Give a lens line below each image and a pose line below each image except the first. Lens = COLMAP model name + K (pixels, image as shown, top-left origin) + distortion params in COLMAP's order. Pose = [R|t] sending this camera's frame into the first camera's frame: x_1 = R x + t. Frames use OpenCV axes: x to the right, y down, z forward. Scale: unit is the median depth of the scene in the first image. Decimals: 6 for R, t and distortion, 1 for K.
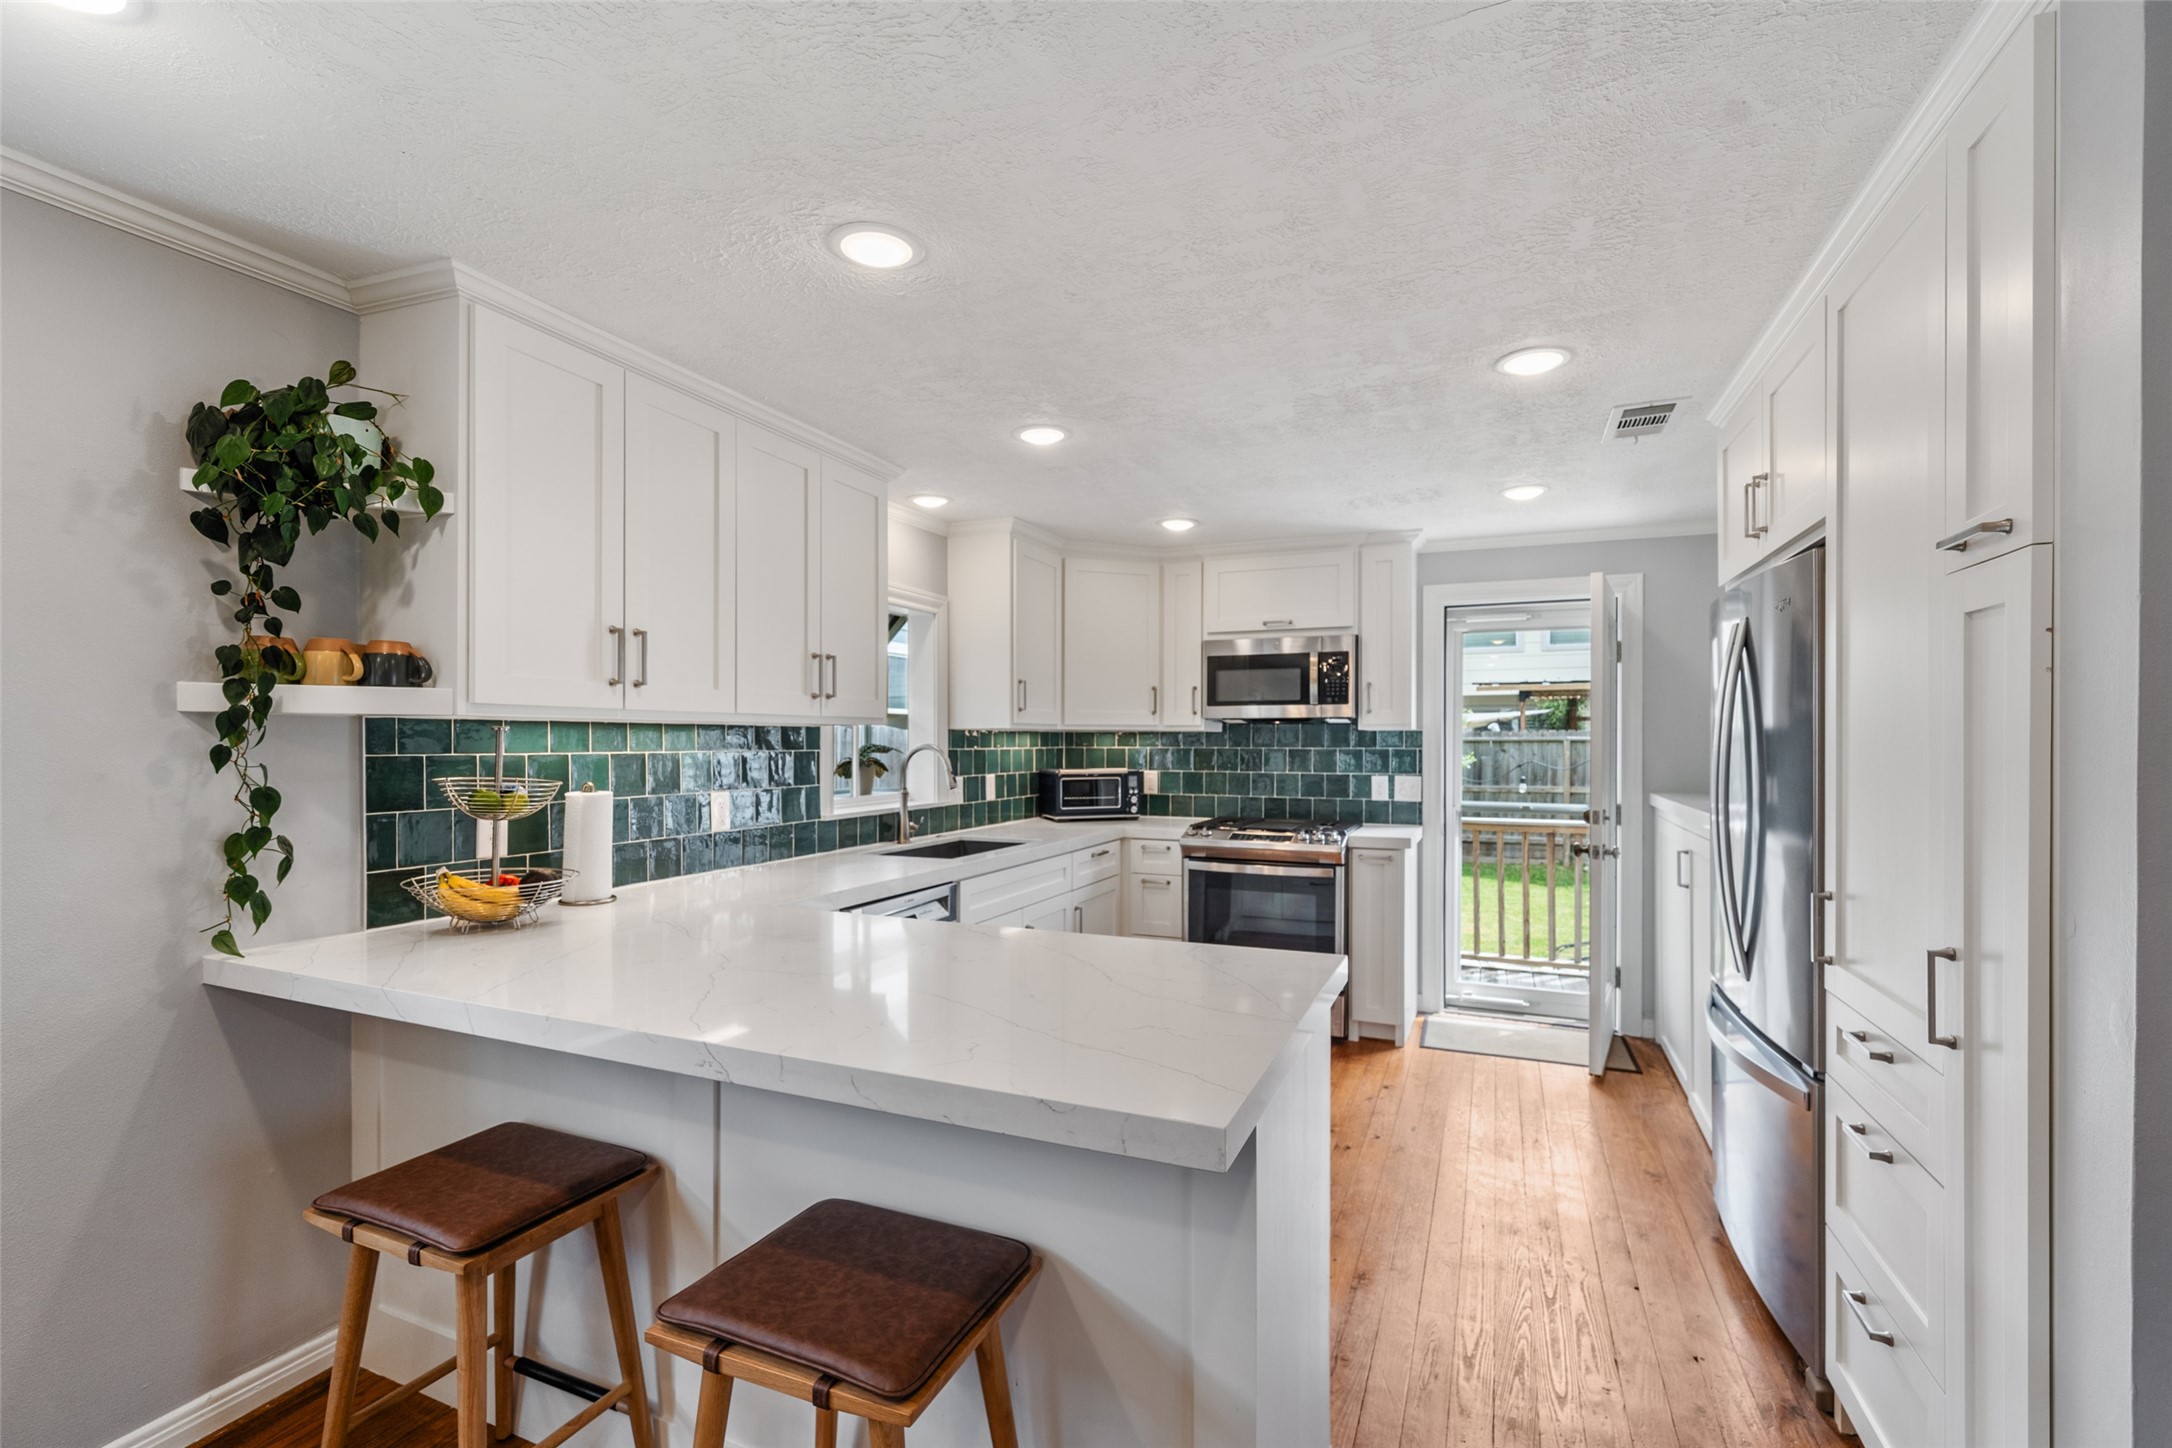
lens RADIAL K [[950.9, 0, 1082.0], [0, 950.9, 752.3], [0, 0, 1]] dist [0.011893, 0.000044]
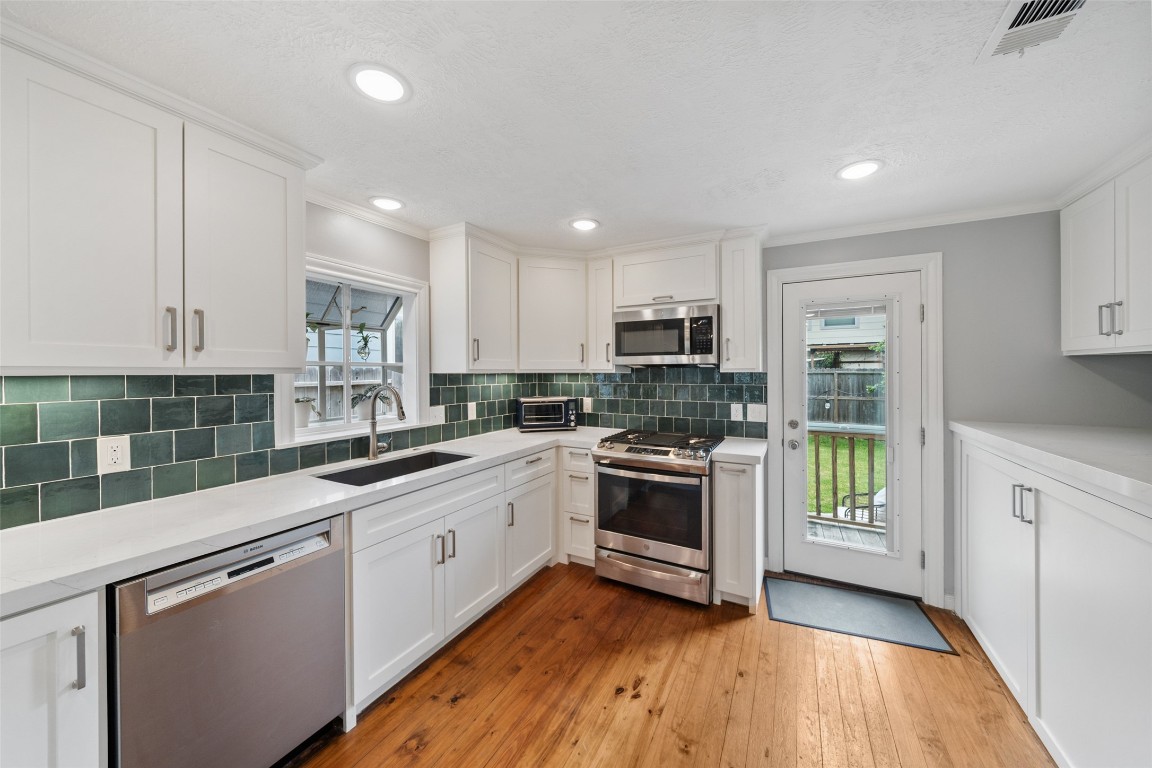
lens RADIAL K [[397.6, 0, 579.5], [0, 397.6, 373.4], [0, 0, 1]] dist [-0.000001, 0.000002]
pose [[0.996623, -0.003822, -0.082023, 0.127762], [0.002994, 0.999943, -0.010212, -0.016051], [0.082057, 0.009932, 0.996578, 0.387322]]
